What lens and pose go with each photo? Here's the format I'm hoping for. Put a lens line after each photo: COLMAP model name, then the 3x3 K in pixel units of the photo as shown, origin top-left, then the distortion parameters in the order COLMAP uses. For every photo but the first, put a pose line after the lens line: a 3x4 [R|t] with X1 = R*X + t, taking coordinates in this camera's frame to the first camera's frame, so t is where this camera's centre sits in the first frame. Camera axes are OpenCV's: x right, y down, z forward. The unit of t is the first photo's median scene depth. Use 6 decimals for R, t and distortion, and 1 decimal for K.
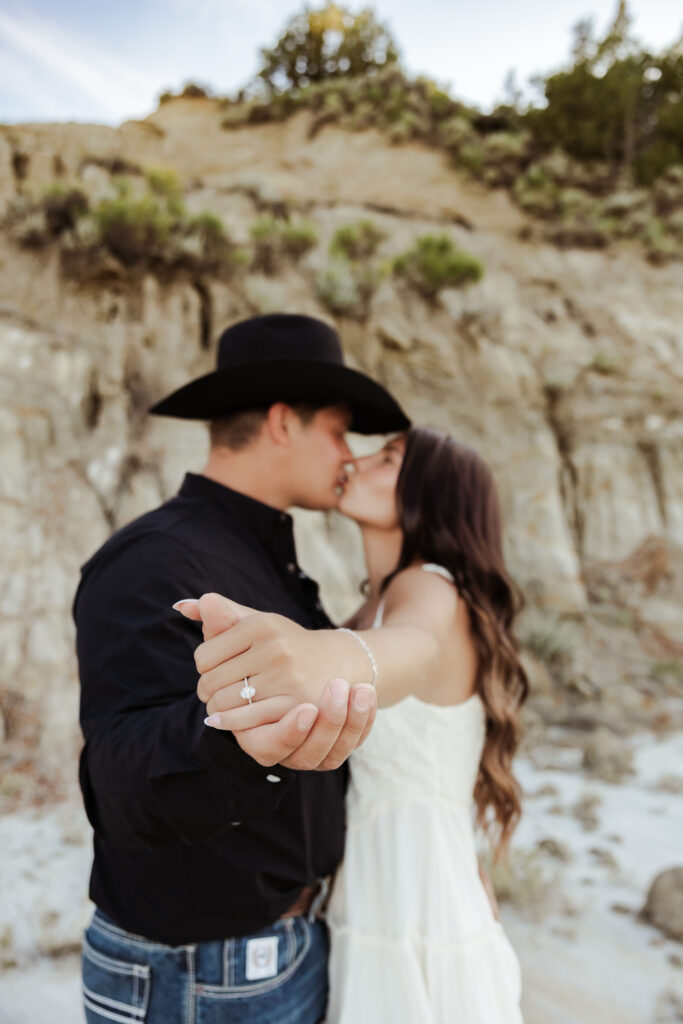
lens RADIAL K [[789.2, 0, 341.9], [0, 789.2, 508.0], [0, 0, 1]] dist [0.002547, 0.001089]
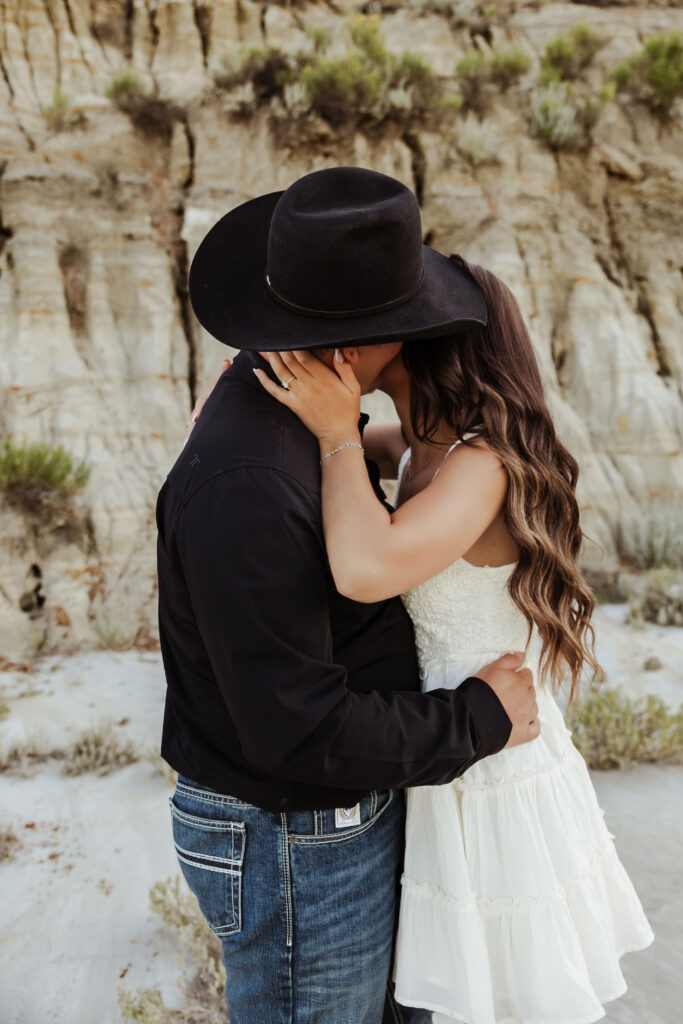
lens RADIAL K [[1022.7, 0, 370.4], [0, 1022.7, 445.4], [0, 0, 1]] dist [0.001963, 0.013719]
pose [[0.982467, -0.053040, -0.178731, -0.021573], [0.067346, 0.994911, 0.074943, -0.007539], [0.173846, -0.085666, 0.981040, -0.204022]]
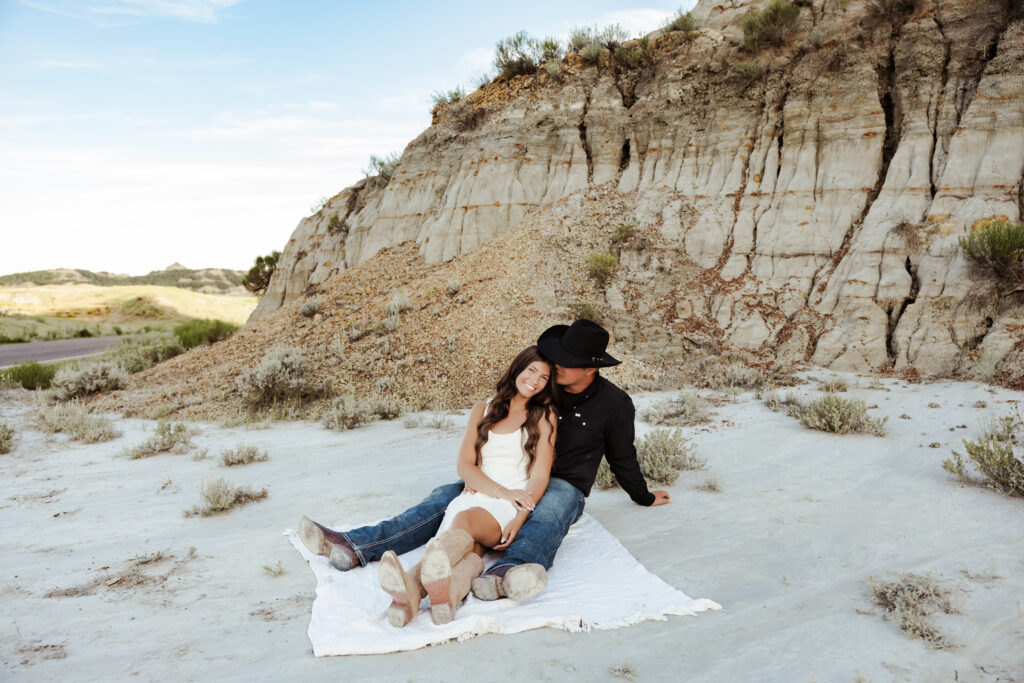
lens RADIAL K [[854.1, 0, 492.0], [0, 854.1, 342.8], [0, 0, 1]] dist [-0.011165, 0.010656]
pose [[0.036552, 0.066778, -0.997098, 0.375275], [0.078789, 0.994466, 0.069490, 0.043974], [0.996221, -0.081100, 0.031088, -0.040231]]
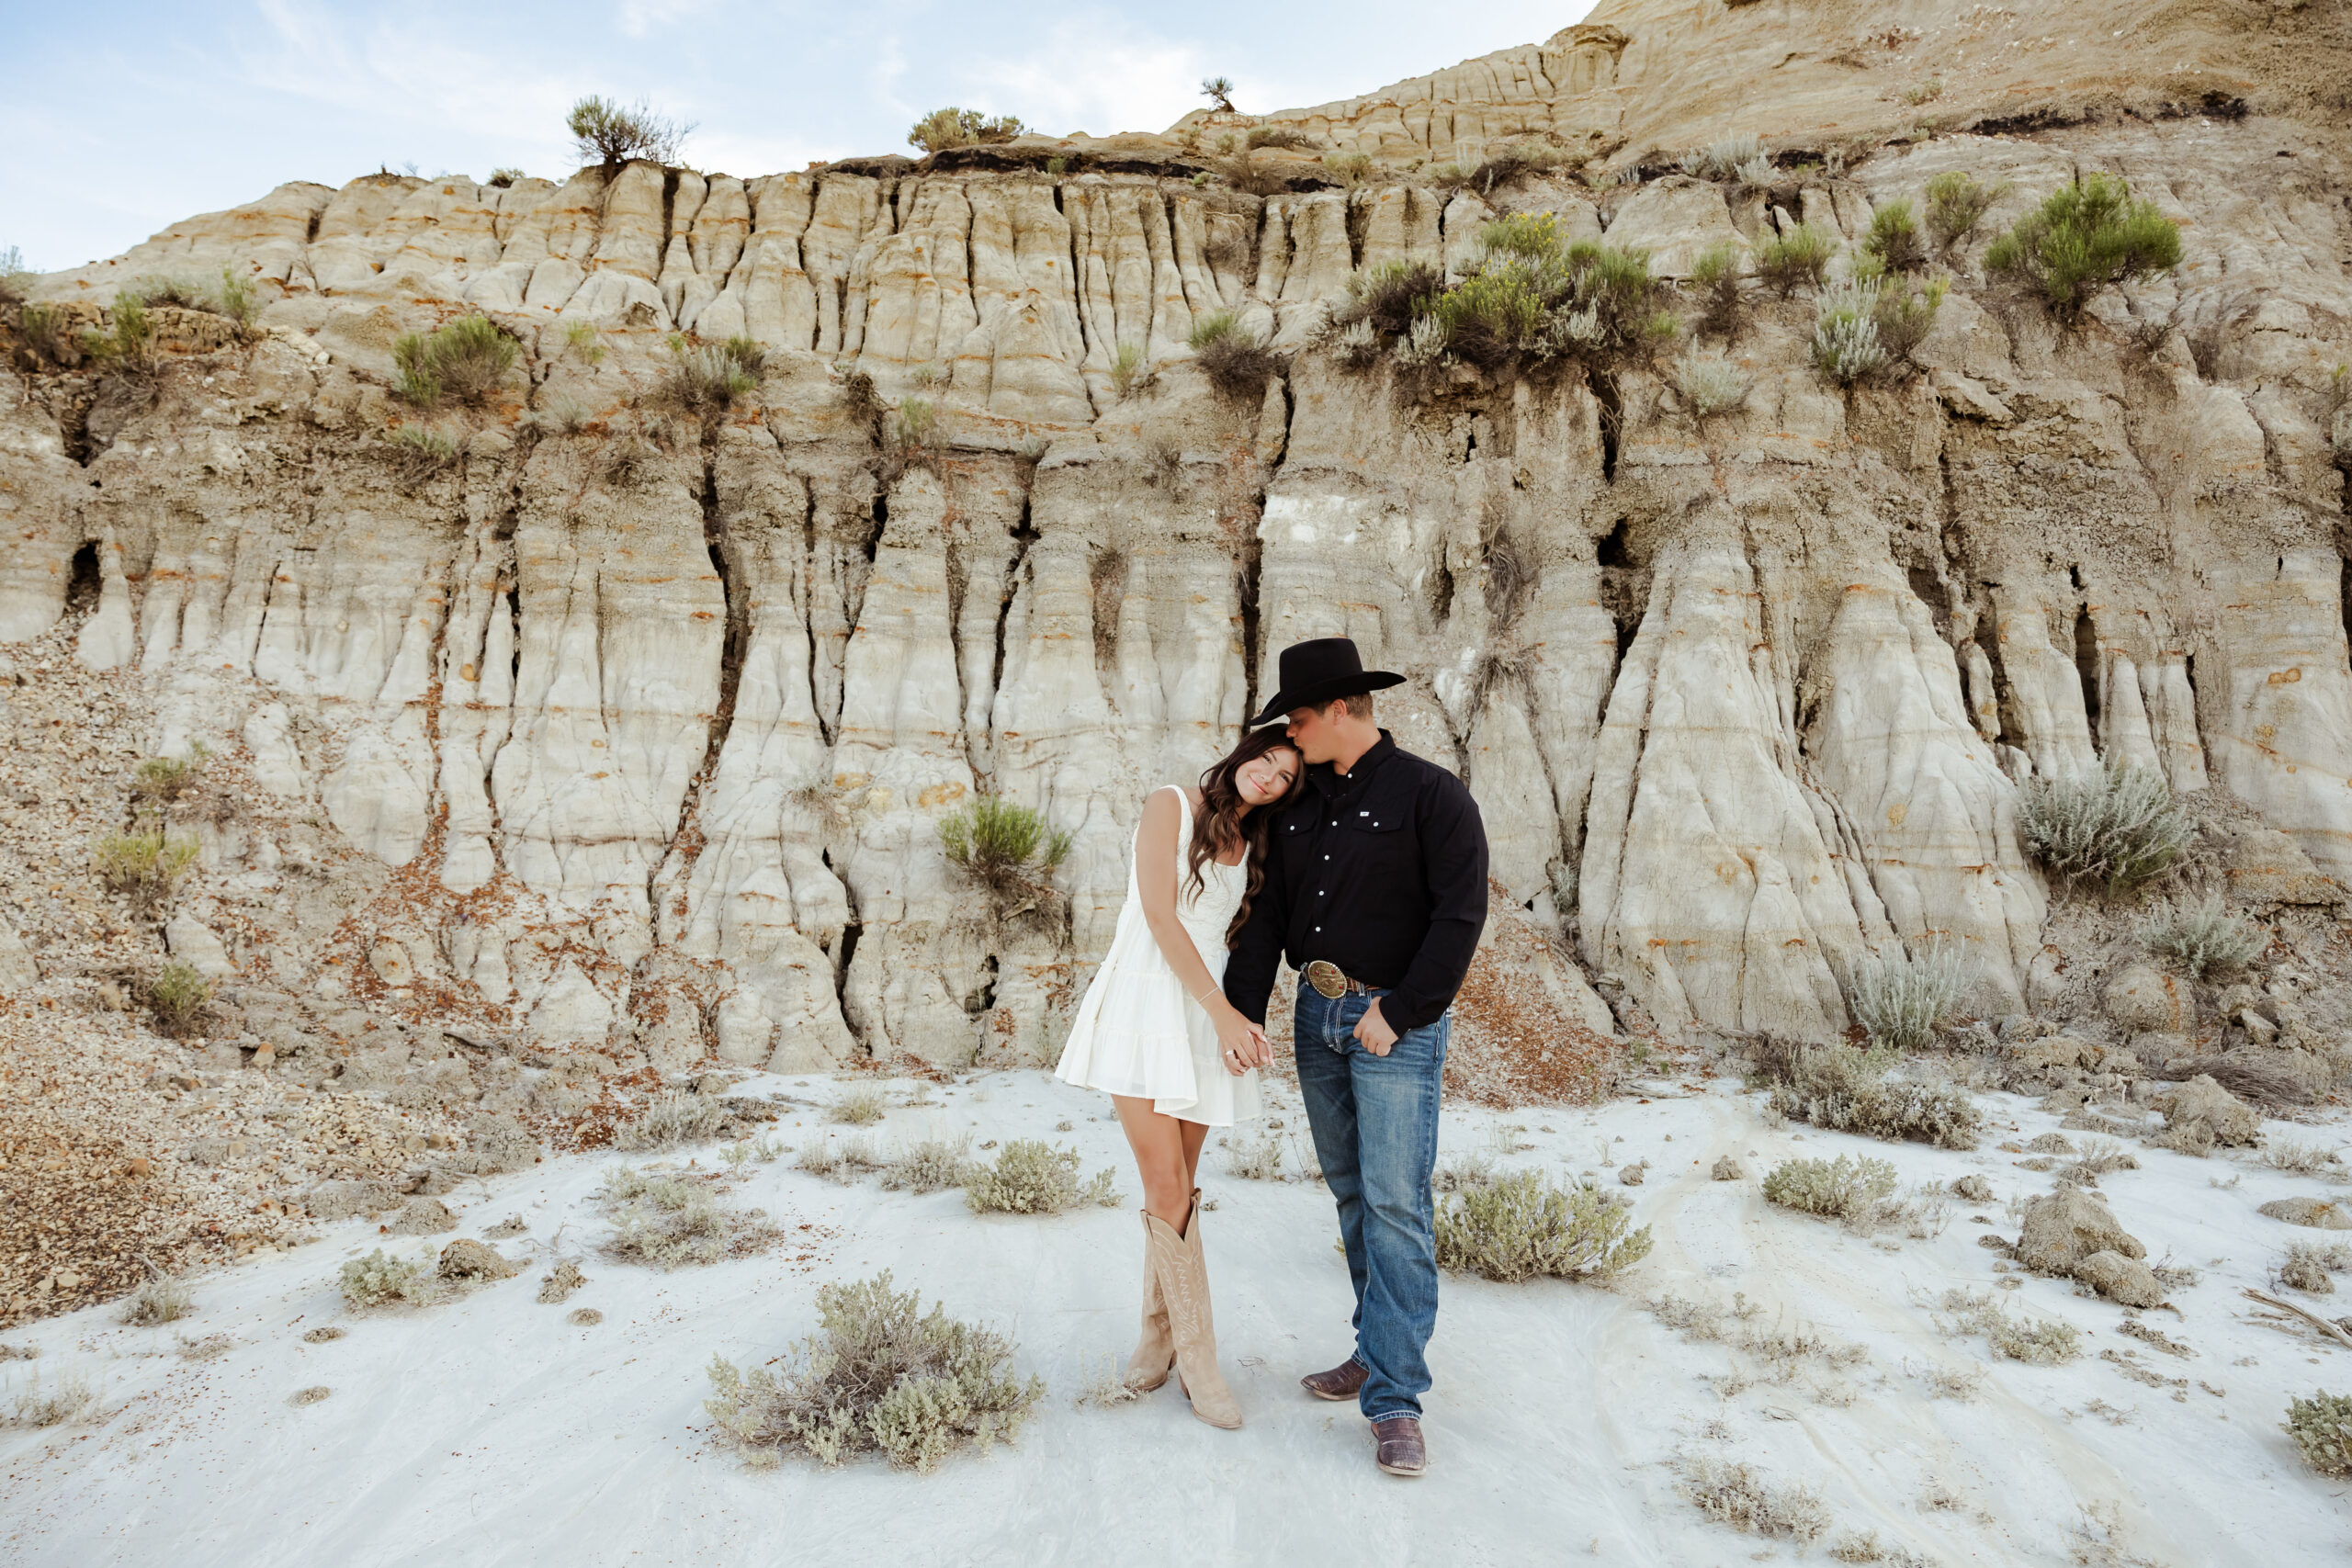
lens RADIAL K [[1583.7, 0, 1179.8], [0, 1583.7, 778.1], [0, 0, 1]] dist [0.001527, 0.002300]
pose [[0.846878, -0.018860, -0.531453, 0.173560], [0.040308, 0.998773, 0.028787, -0.007532], [0.530258, -0.045801, 0.846598, -0.241331]]
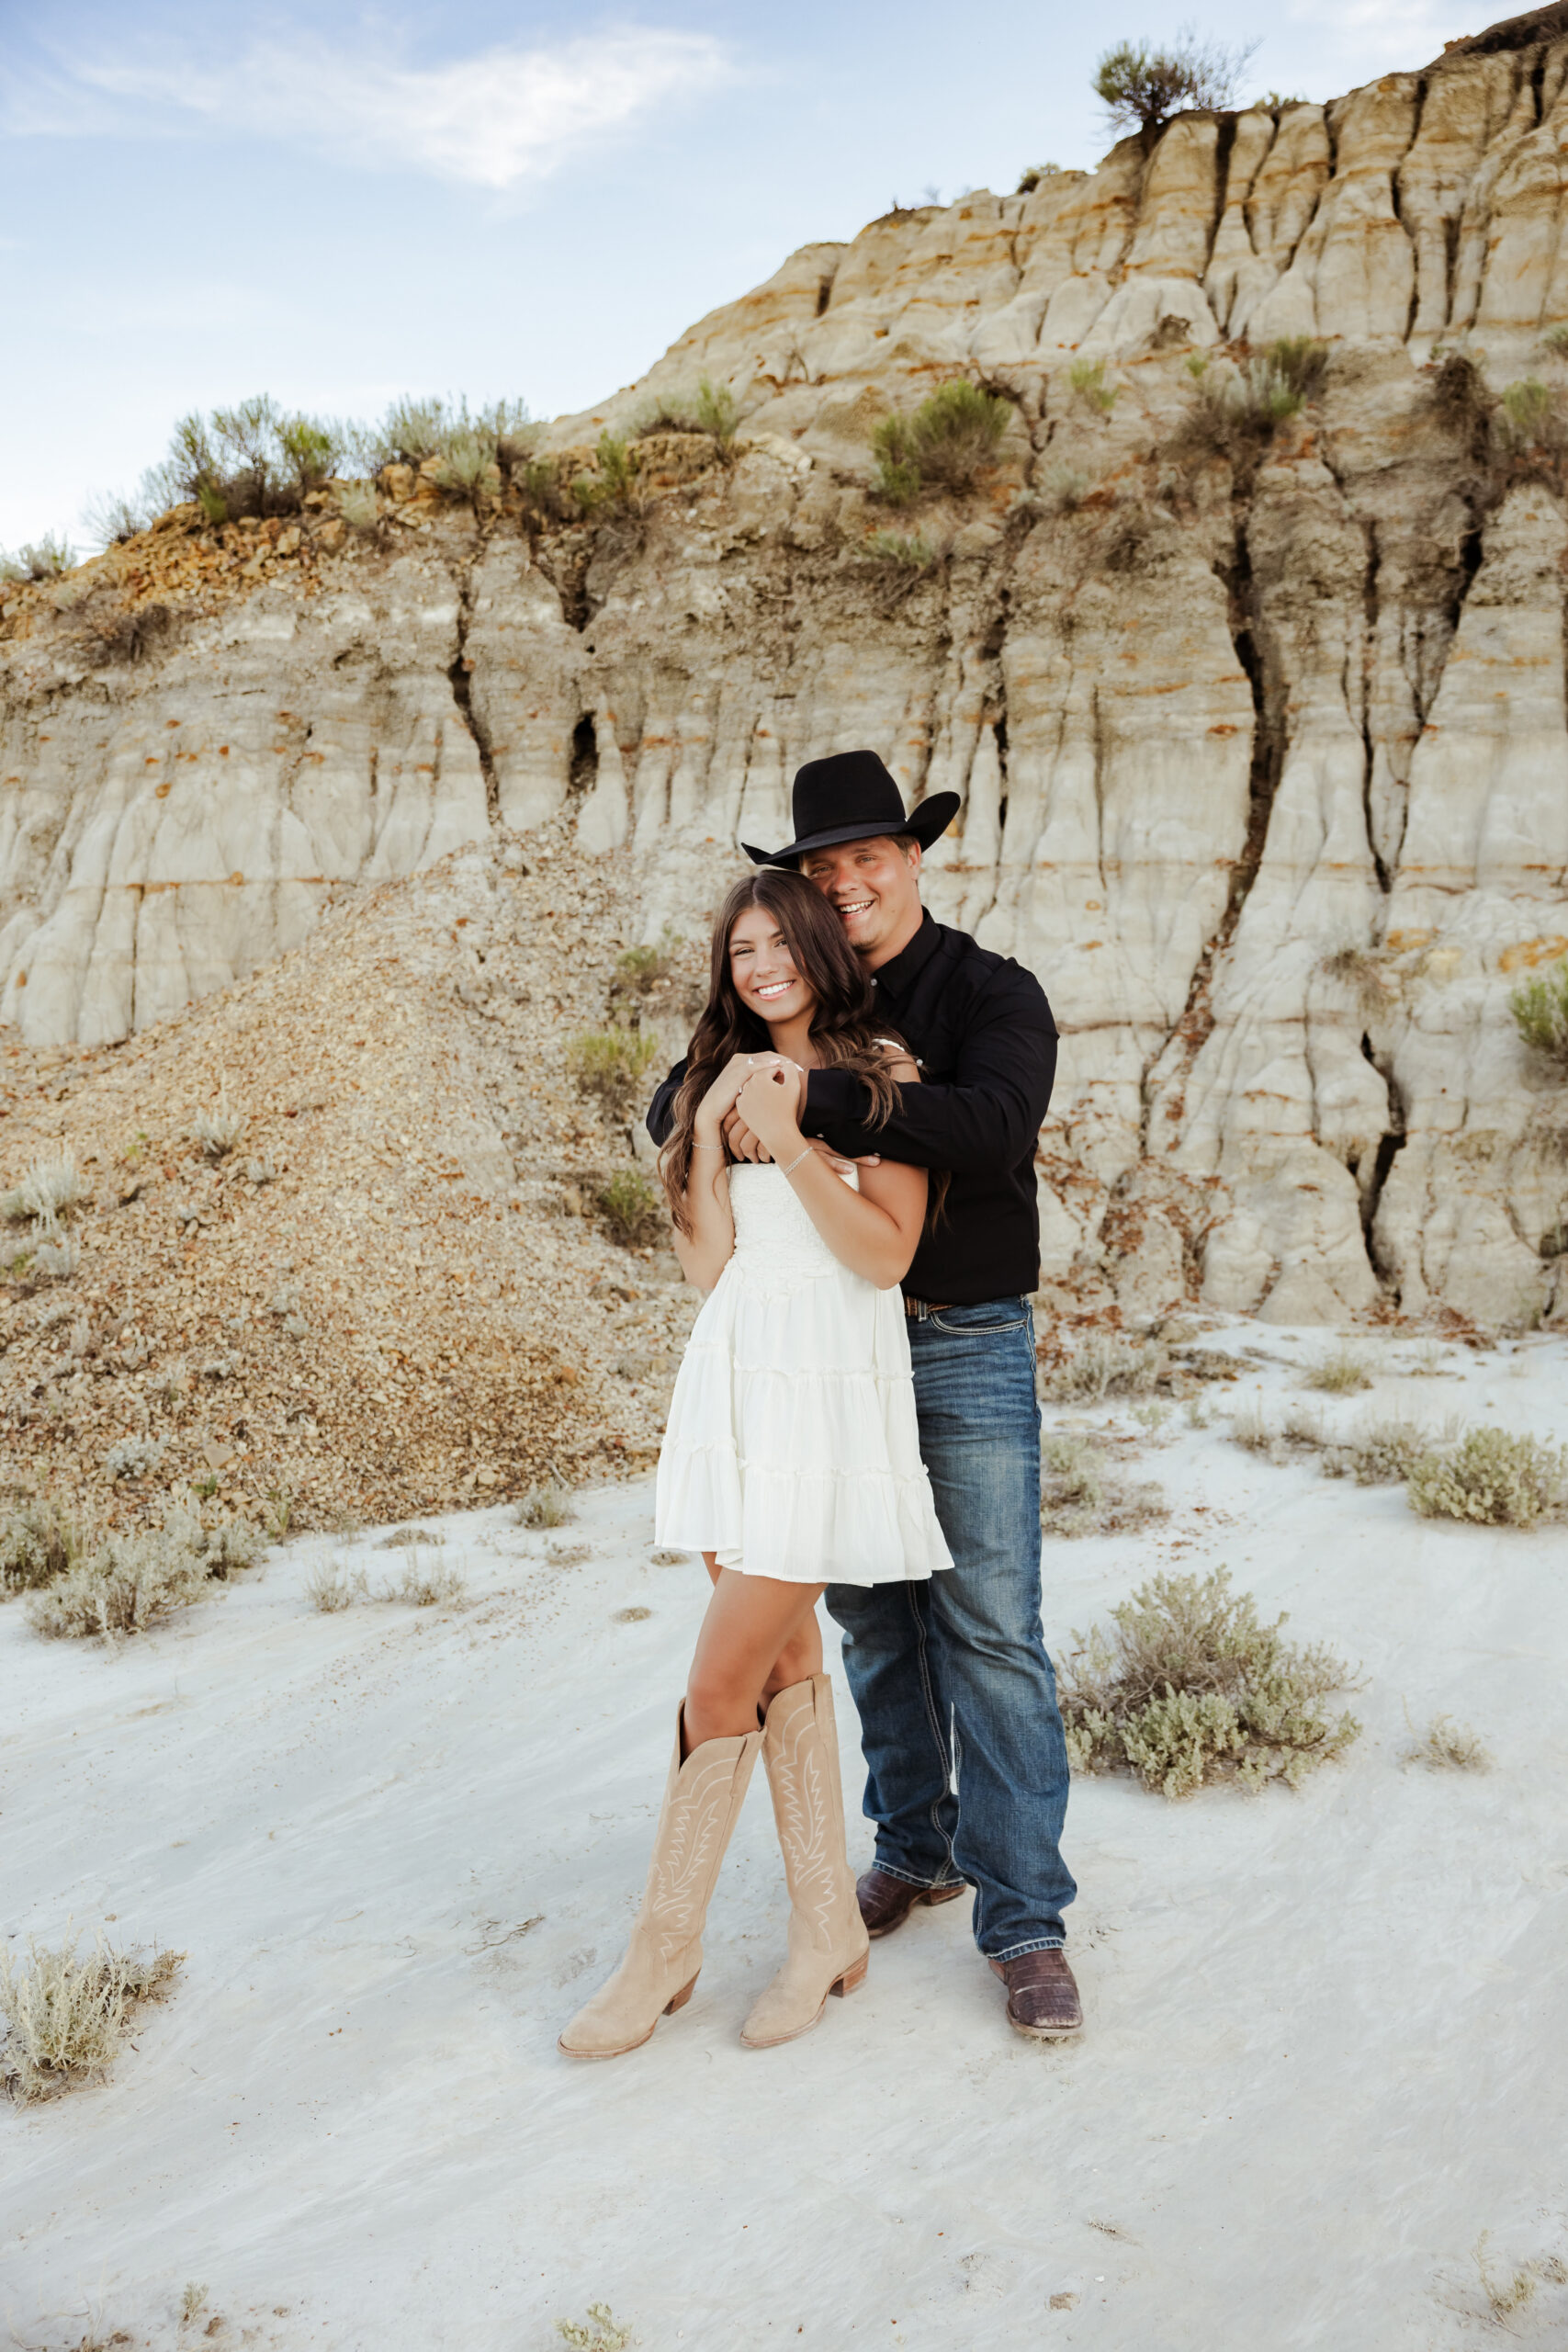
lens RADIAL K [[2149.2, 0, 749.5], [0, 2149.2, 1184.5], [0, 0, 1]] dist [-0.017023, 0.029754]
pose [[0.396713, 0.061288, -0.915894, 0.262877], [0.093385, 0.989897, 0.106689, -0.007735], [0.913180, -0.127856, 0.386982, -0.190255]]
